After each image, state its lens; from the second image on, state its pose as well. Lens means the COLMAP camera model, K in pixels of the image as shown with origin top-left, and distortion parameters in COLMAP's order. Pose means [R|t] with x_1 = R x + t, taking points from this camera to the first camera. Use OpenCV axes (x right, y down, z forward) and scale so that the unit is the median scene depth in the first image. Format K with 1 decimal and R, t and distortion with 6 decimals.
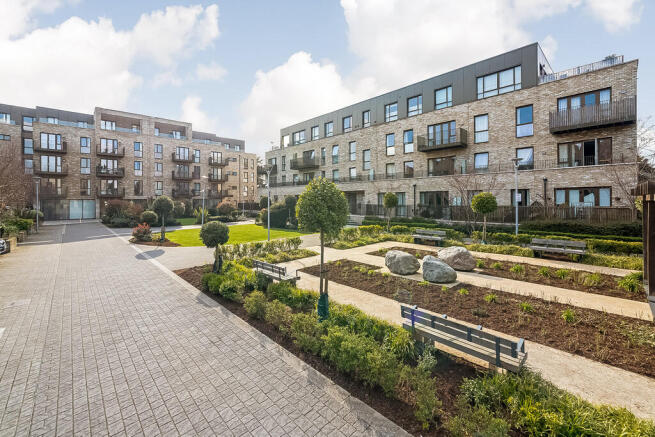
lens RADIAL K [[289.6, 0, 329.0], [0, 289.6, 197.4], [0, 0, 1]] dist [-0.001847, -0.000236]
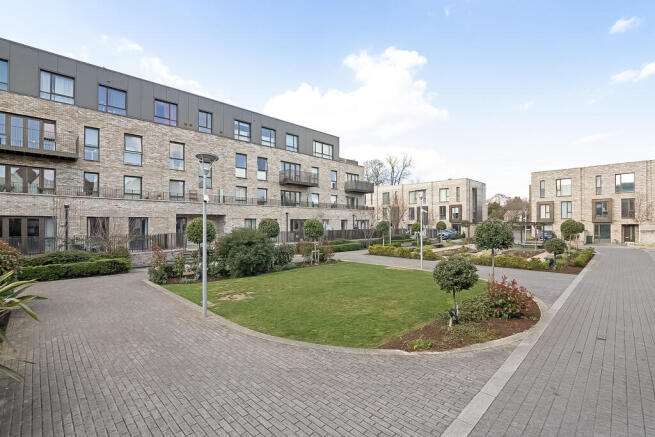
lens RADIAL K [[289.2, 0, 318.2], [0, 289.2, 219.8], [0, 0, 1]] dist [-0.000998, 0.000162]
pose [[-0.014350, 0.022680, 0.999640, -0.823865], [0.000365, 0.999743, -0.022678, 0.008691], [-0.999897, 0.000039, -0.014354, 0.912322]]
